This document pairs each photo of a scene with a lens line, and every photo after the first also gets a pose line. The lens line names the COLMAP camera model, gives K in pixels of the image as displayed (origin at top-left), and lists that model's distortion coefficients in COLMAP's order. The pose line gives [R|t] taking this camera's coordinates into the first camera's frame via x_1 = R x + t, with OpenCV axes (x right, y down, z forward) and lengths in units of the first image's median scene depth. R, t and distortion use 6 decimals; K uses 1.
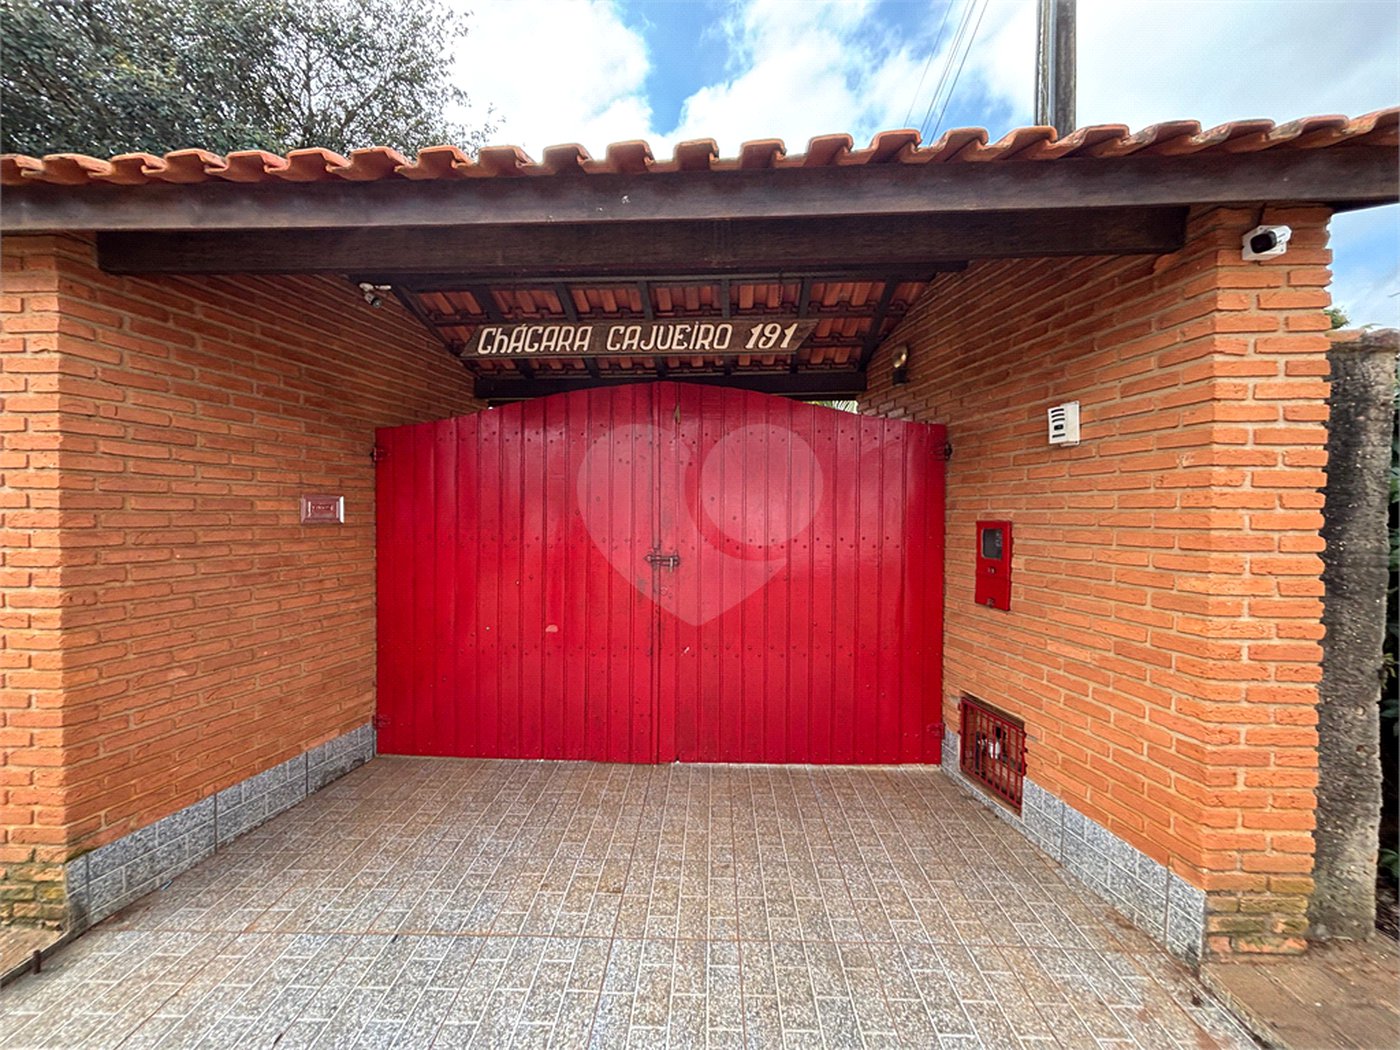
lens RADIAL K [[565.6, 0, 702.8], [0, 565.6, 525.0], [0, 0, 1]] dist [0.000922, 0.000263]
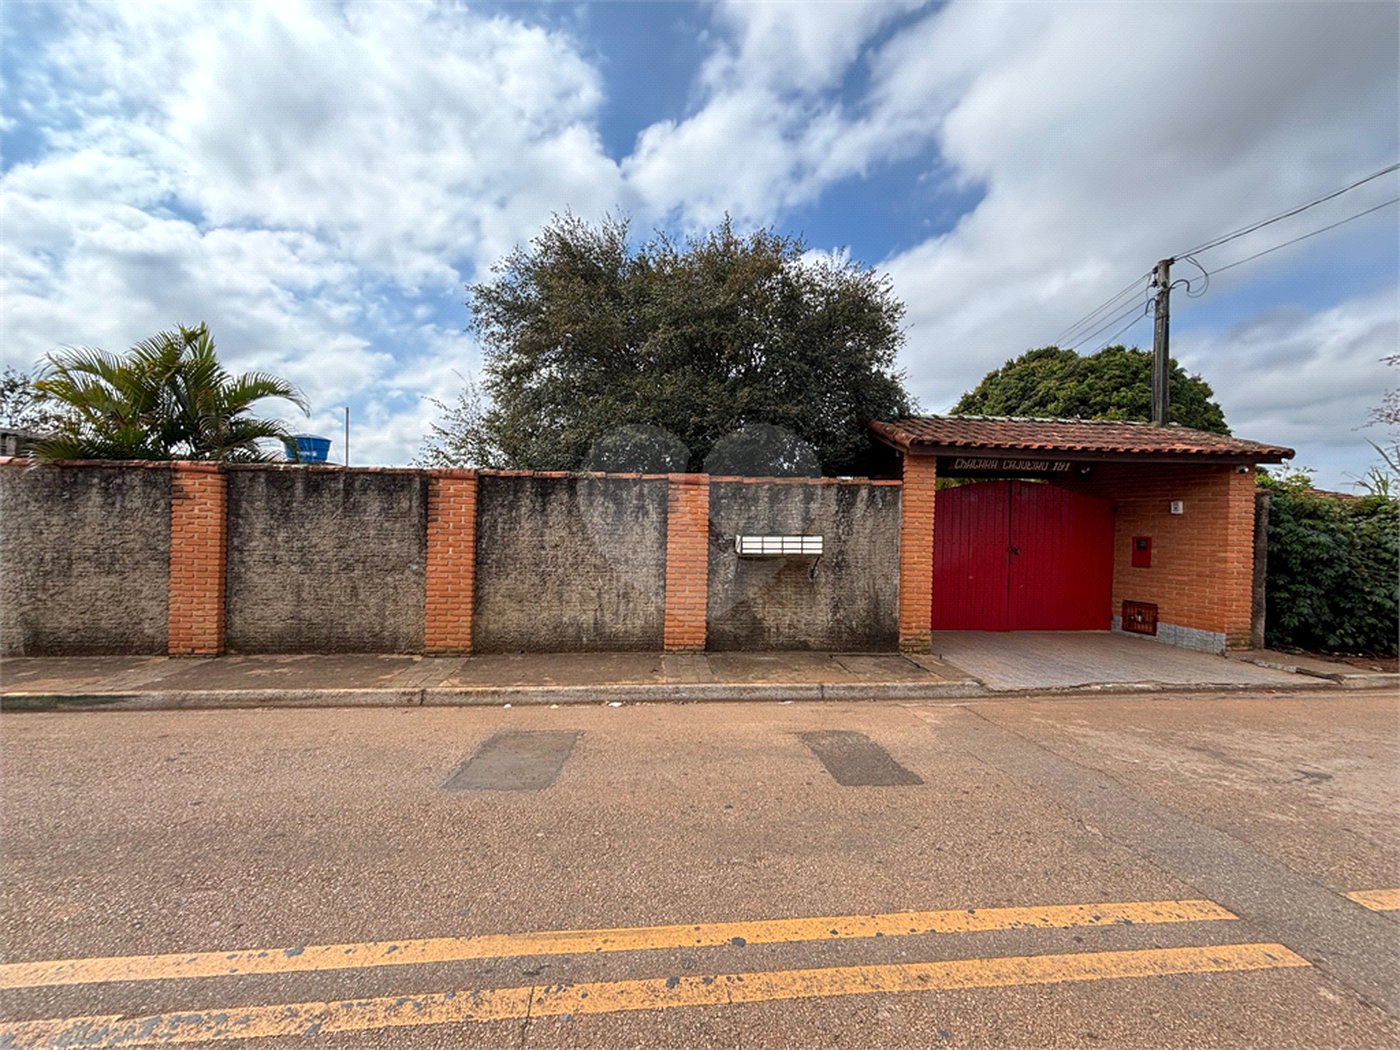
lens RADIAL K [[561.0, 0, 694.7], [0, 561.0, 529.2], [0, 0, 1]] dist [0.001157, -0.000119]
pose [[0.989524, 0.020243, 0.142942, -2.184711], [-0.018162, 0.999709, -0.015849, 0.039673], [-0.143222, 0.013087, 0.989604, -1.526416]]
